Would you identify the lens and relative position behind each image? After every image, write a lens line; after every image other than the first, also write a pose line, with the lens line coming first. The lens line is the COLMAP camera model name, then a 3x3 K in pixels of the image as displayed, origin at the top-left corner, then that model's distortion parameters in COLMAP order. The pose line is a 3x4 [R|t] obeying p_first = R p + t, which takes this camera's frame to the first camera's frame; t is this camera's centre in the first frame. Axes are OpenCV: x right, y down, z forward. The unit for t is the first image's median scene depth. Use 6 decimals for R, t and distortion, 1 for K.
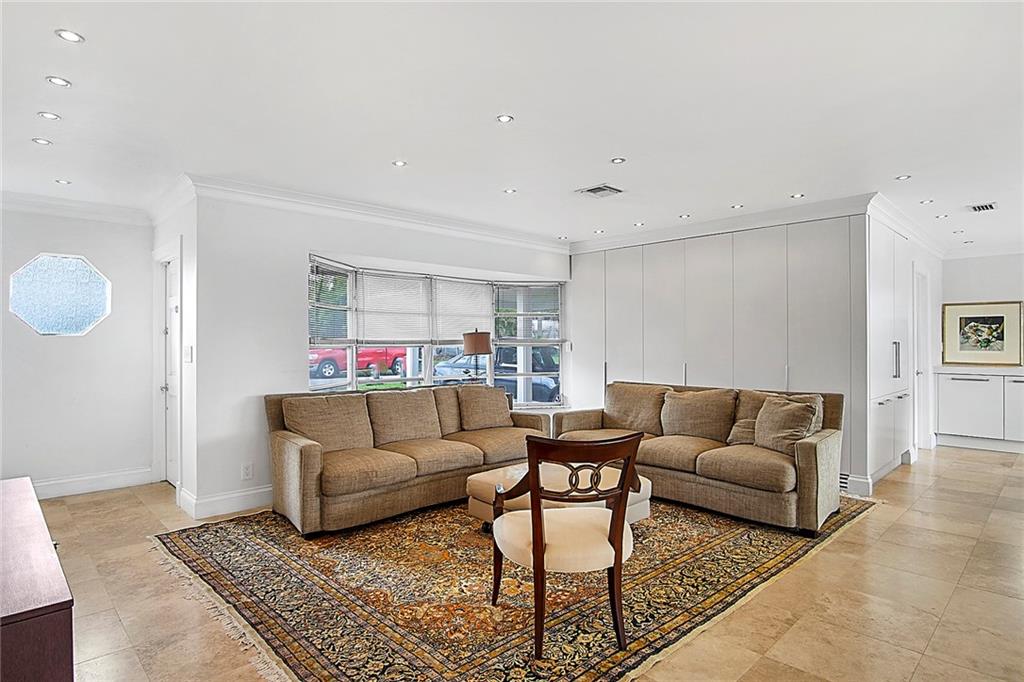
lens RADIAL K [[553.6, 0, 506.8], [0, 553.6, 338.1], [0, 0, 1]] dist [-0.027265, -0.000967]
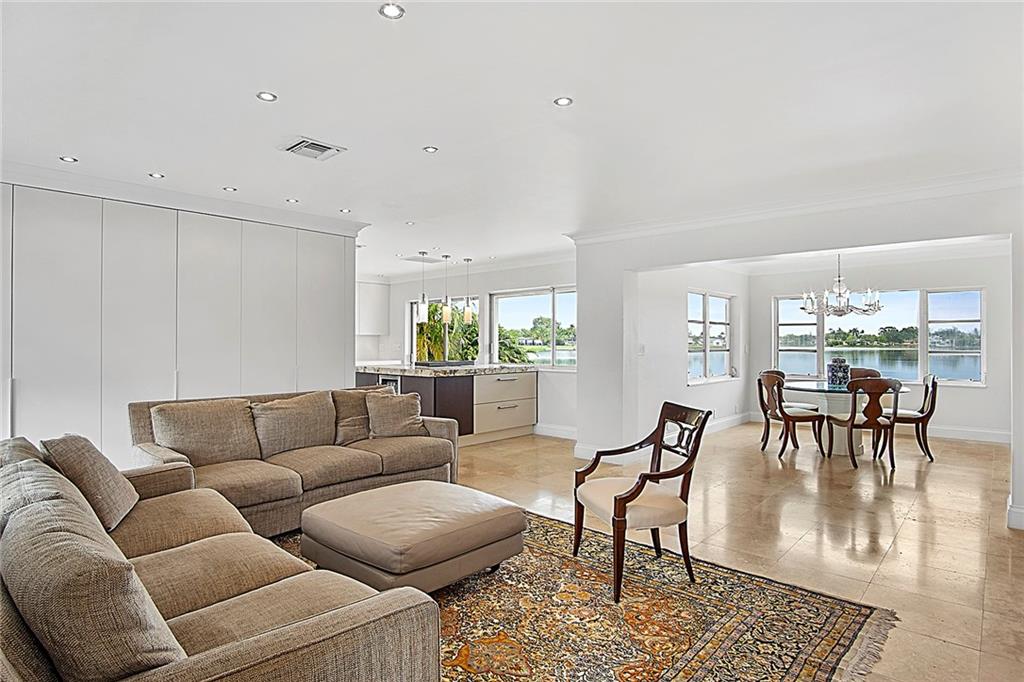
lens RADIAL K [[553.6, 0, 506.2], [0, 553.6, 343.7], [0, 0, 1]] dist [-0.027265, -0.000967]
pose [[-0.064049, -0.001621, 0.997945, -0.947154], [-0.000927, 0.999998, 0.001565, 0.008838], [-0.997946, -0.000825, -0.064050, 1.182499]]
